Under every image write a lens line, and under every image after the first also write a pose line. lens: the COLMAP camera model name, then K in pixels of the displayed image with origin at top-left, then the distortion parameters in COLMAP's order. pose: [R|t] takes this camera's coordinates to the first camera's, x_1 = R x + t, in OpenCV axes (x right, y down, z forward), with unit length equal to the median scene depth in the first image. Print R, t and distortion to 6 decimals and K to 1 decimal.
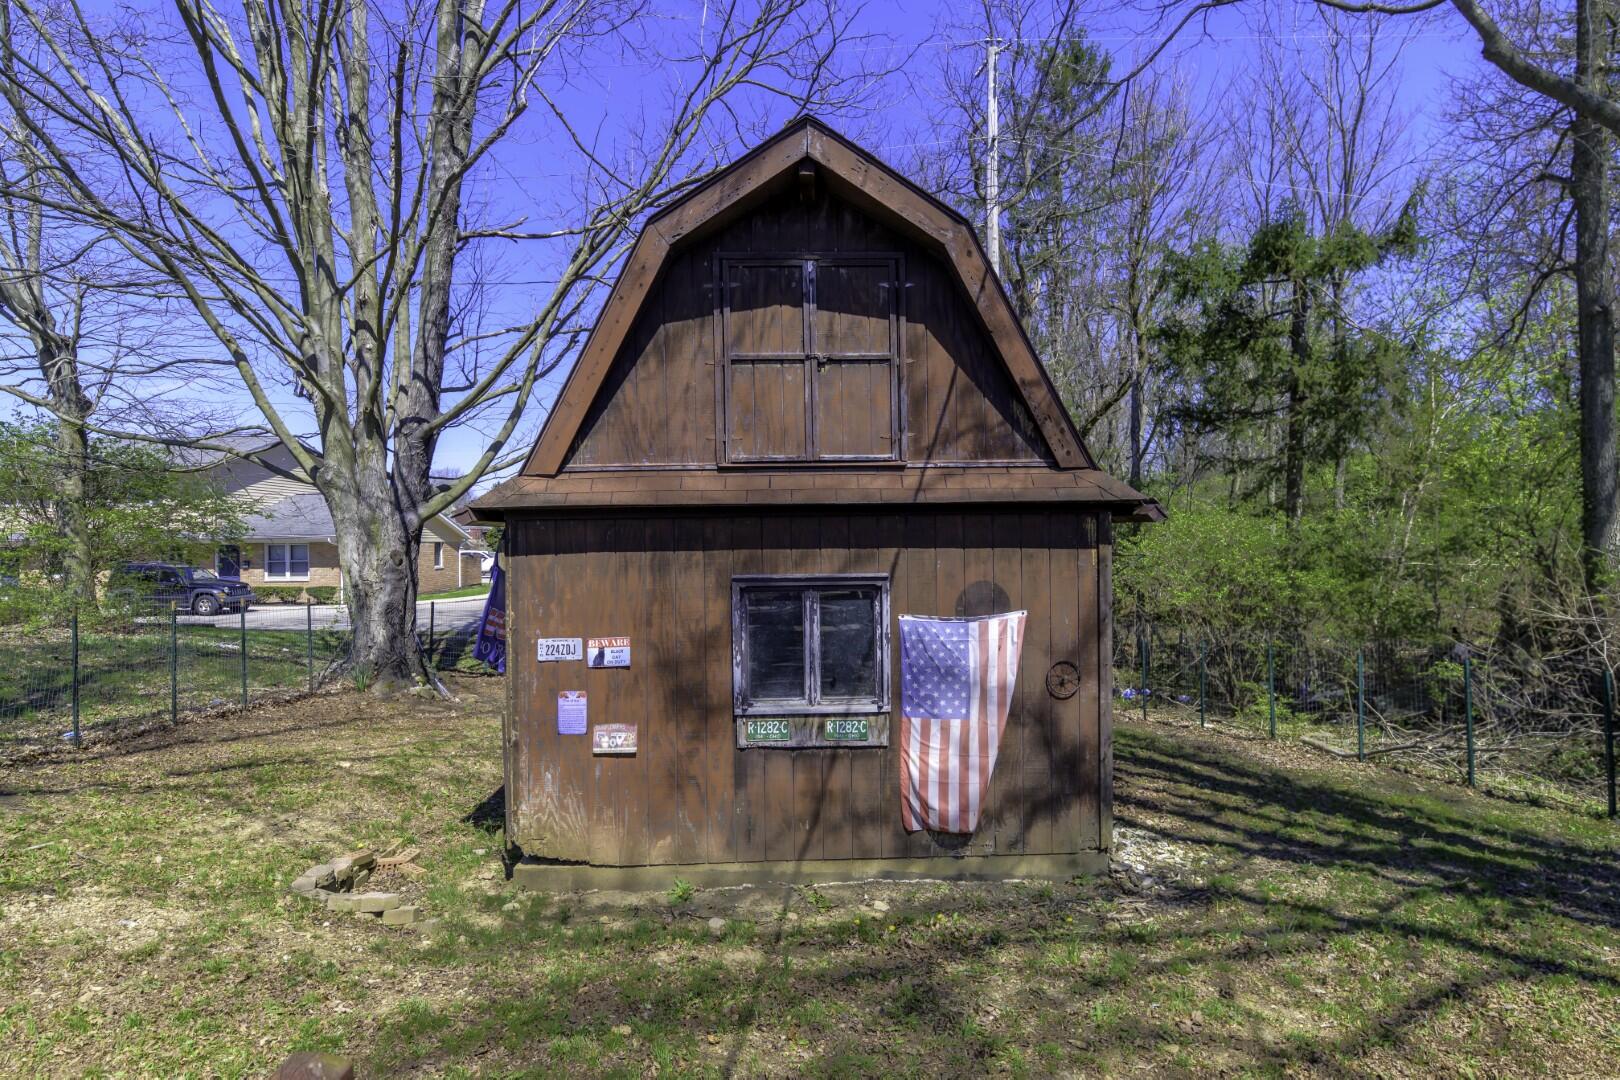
lens RADIAL K [[819.3, 0, 814.9], [0, 819.3, 543.2], [0, 0, 1]] dist [-0.005123, -0.000883]
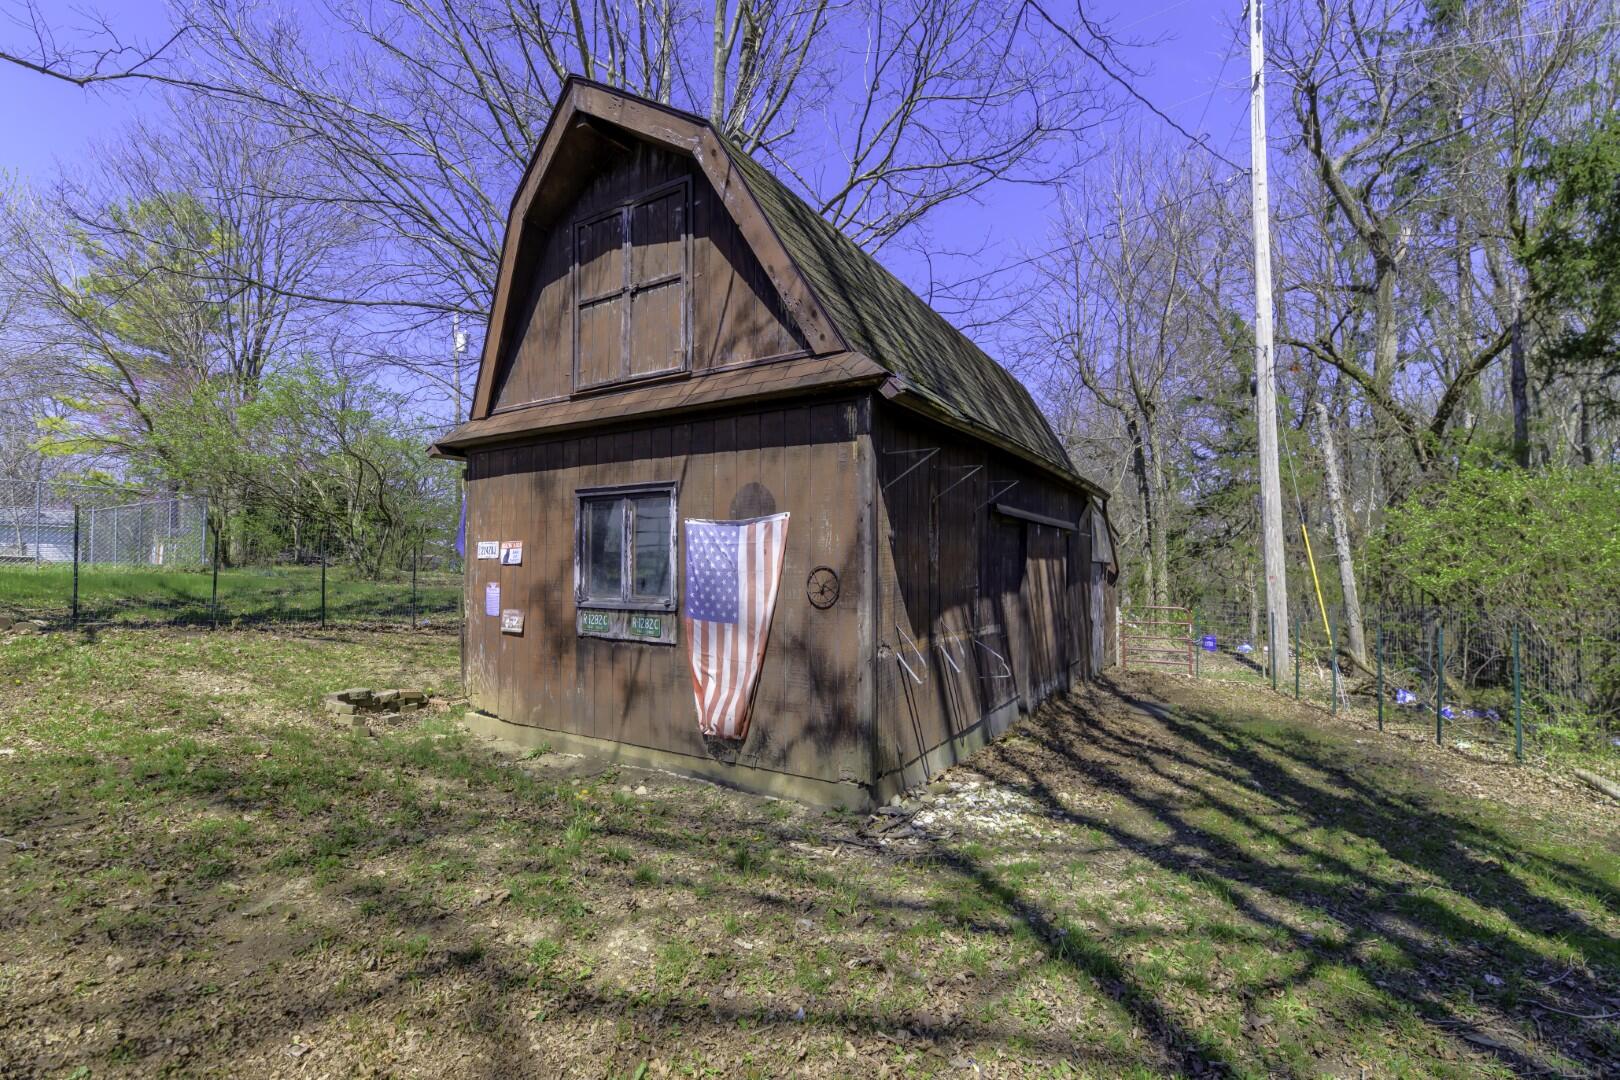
lens RADIAL K [[698.9, 0, 812.6], [0, 698.9, 542.8], [0, 0, 1]] dist [-0.015533, -0.003905]
pose [[0.835264, -0.003648, -0.549837, 0.717530], [-0.009780, 0.999721, -0.021490, 0.133987], [0.549762, 0.023327, 0.834995, 0.347508]]
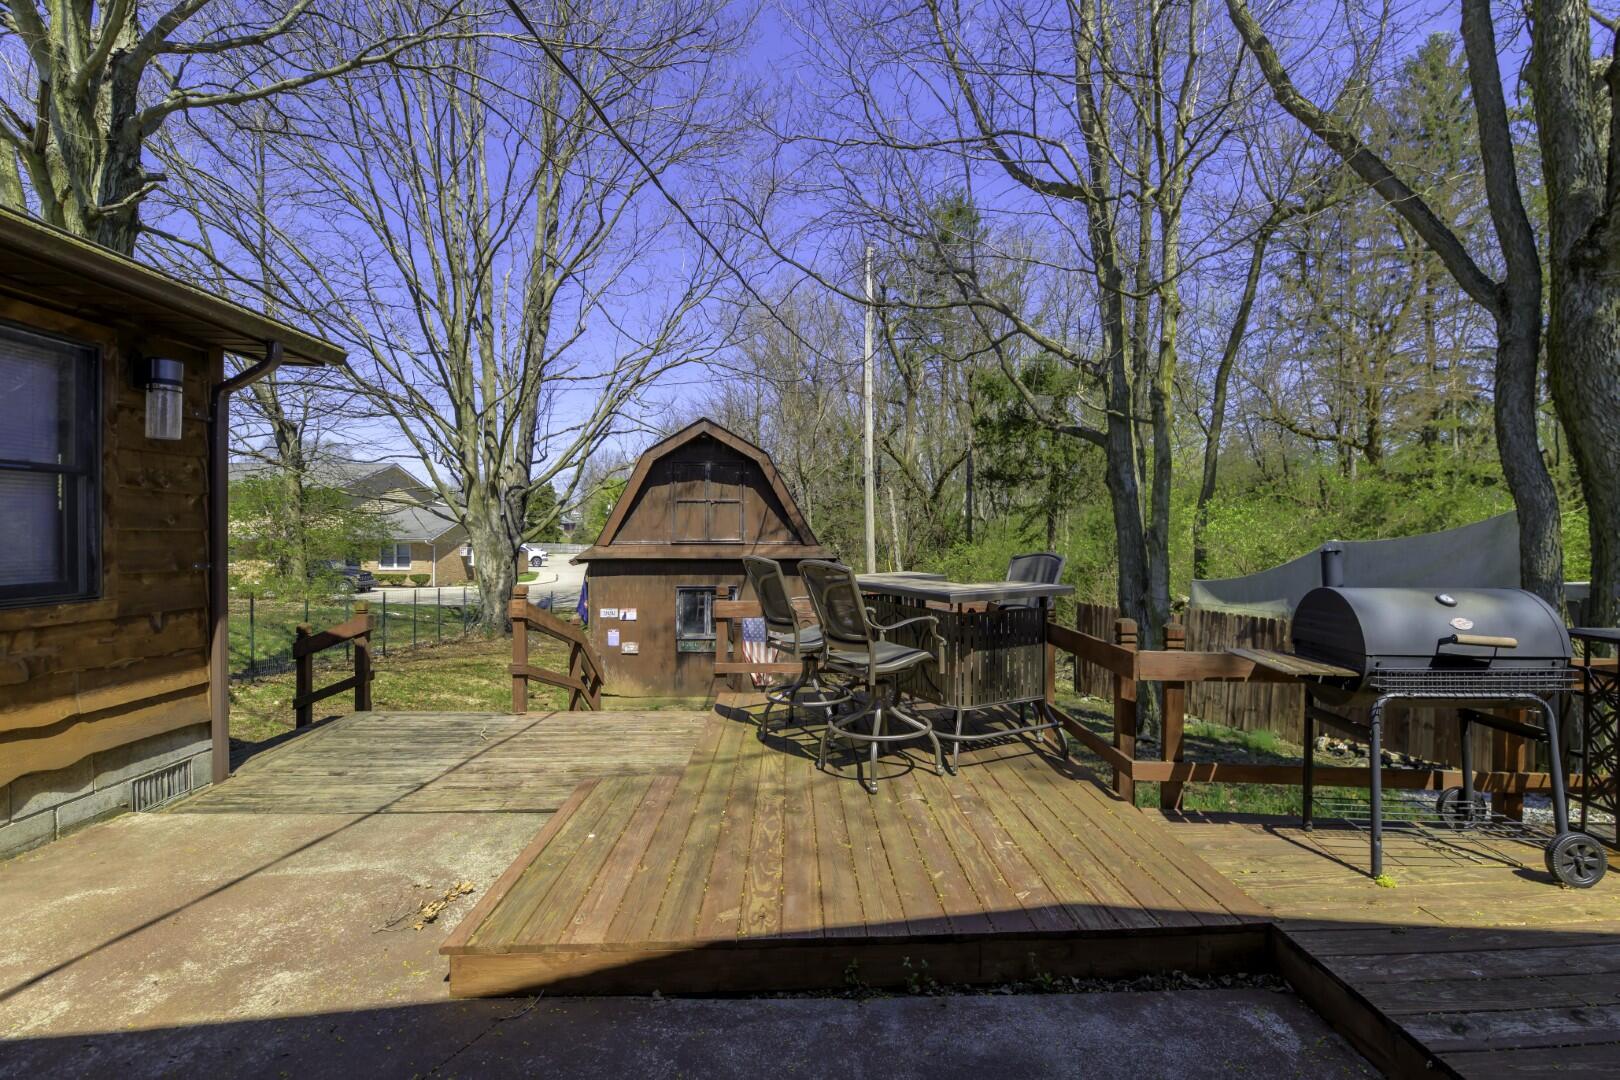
lens RADIAL K [[698.9, 0, 812.5], [0, 698.9, 536.9], [0, 0, 1]] dist [-0.015533, -0.003905]
pose [[0.999745, 0.011922, 0.019189, 0.278389], [-0.011950, 0.999928, 0.001372, -0.118886], [-0.019171, -0.001601, 0.999815, -1.184076]]
